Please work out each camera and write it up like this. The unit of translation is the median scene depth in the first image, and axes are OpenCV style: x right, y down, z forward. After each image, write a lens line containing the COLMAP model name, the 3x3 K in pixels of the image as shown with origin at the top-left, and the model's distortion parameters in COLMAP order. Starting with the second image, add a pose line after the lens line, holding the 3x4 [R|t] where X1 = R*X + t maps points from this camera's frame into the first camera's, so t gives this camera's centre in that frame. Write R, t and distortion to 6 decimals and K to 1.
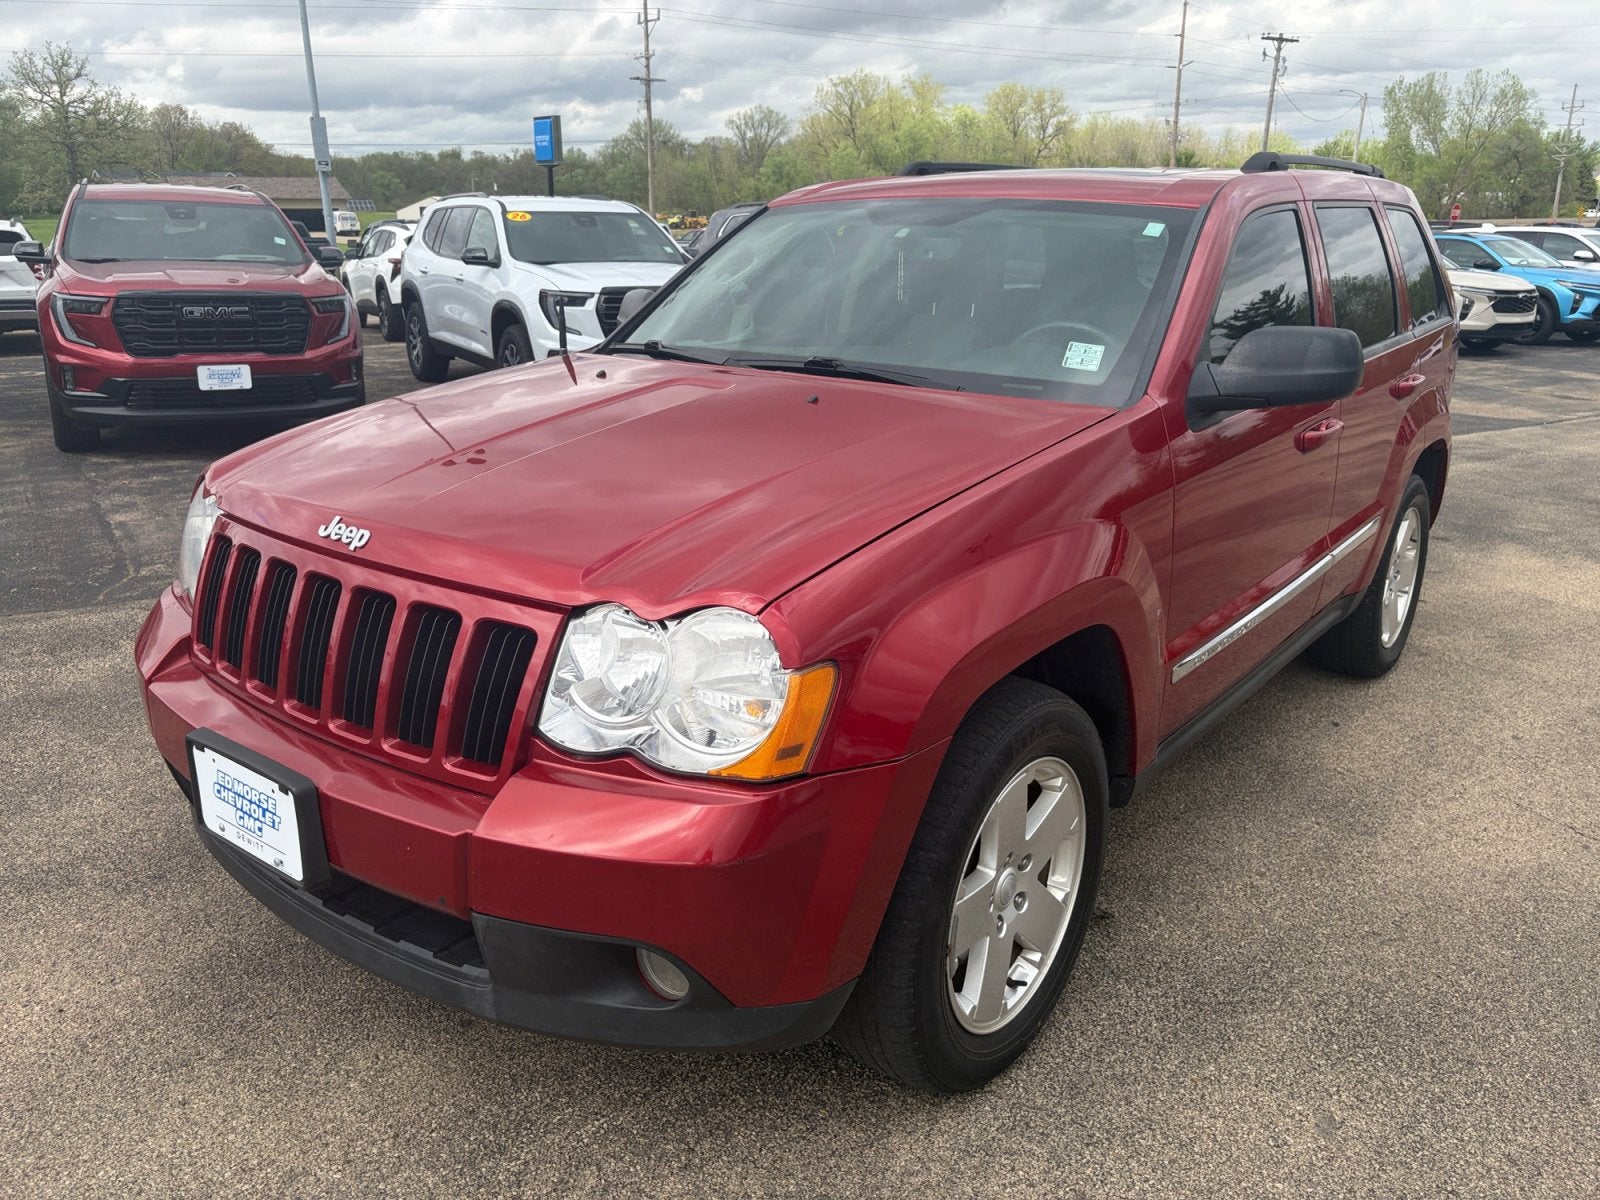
lens RADIAL K [[1269.6, 0, 800.0], [0, 1269.6, 600.0], [0, 0, 1]] dist [0.040178, -0.050000]
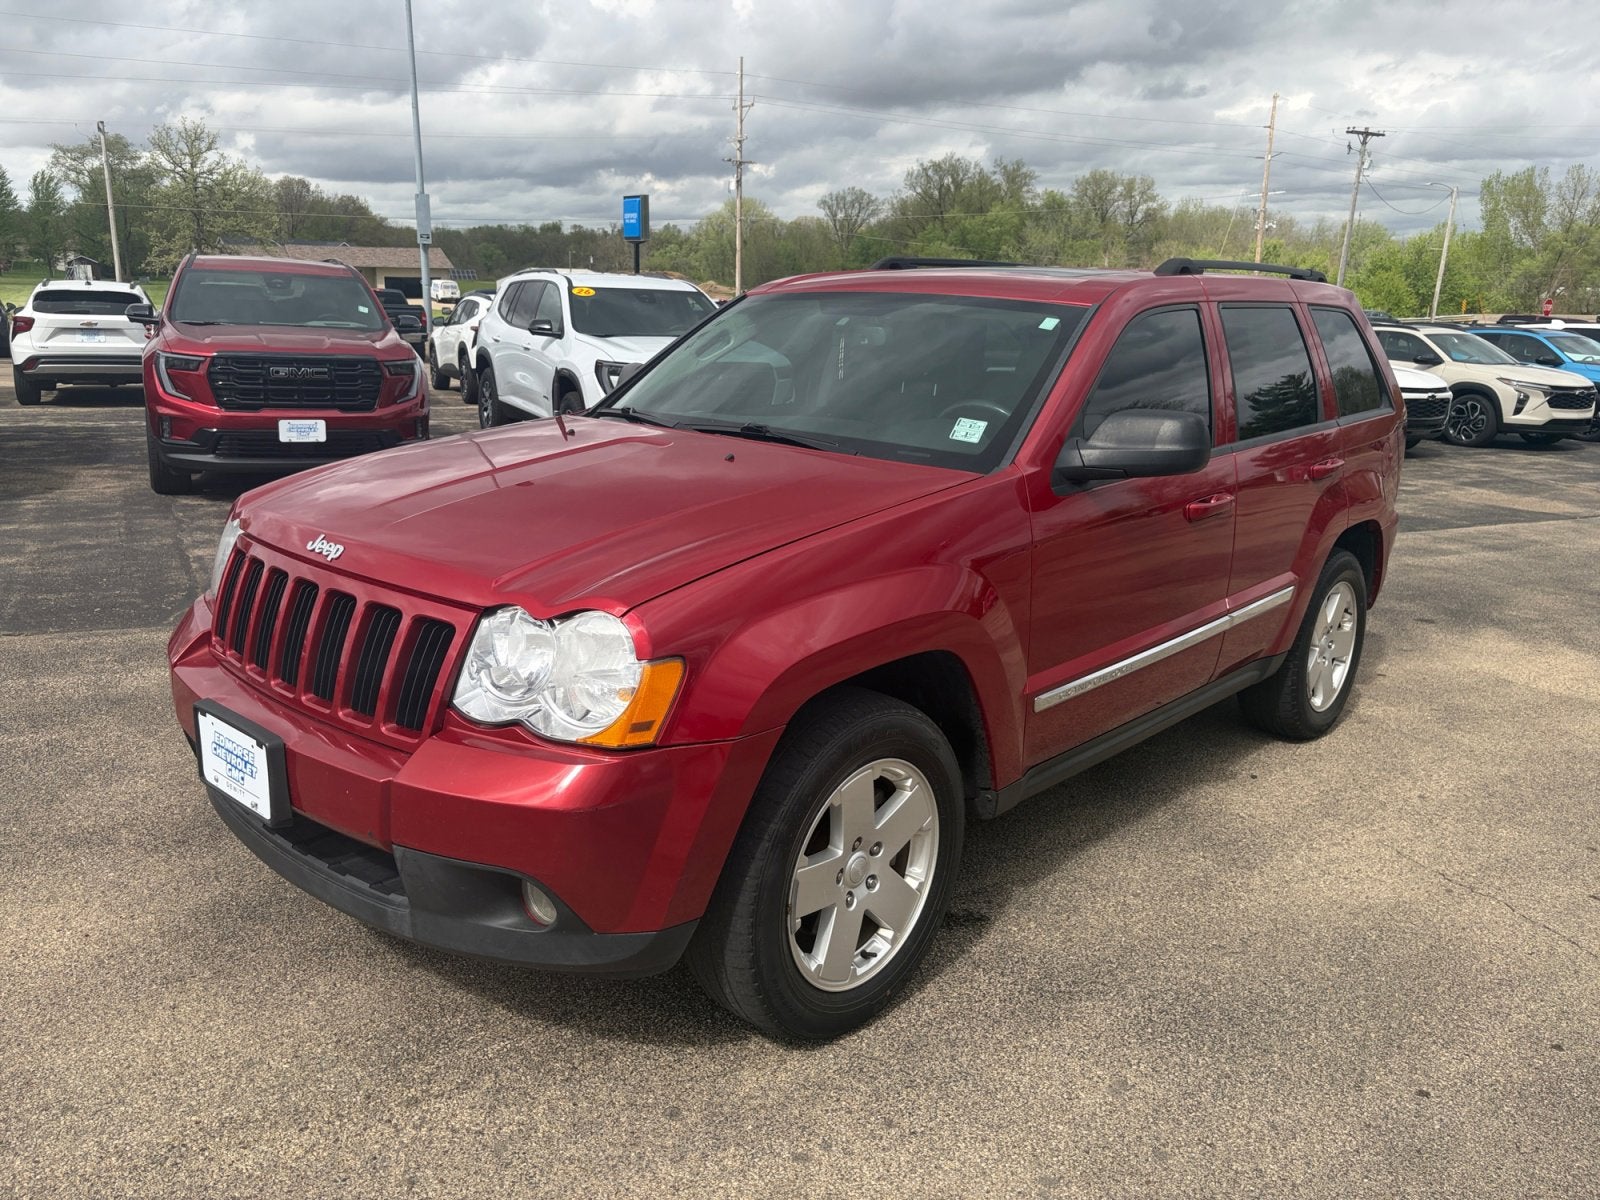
lens RADIAL K [[1287.5, 0, 800.0], [0, 1287.5, 600.0], [0, 0, 1]] dist [0.021111, -0.009356]
pose [[0.996799, 0.040201, -0.069104, 0.106714], [-0.044147, 0.997423, -0.056559, 0.027005], [0.066652, 0.059428, 0.996005, -0.125708]]
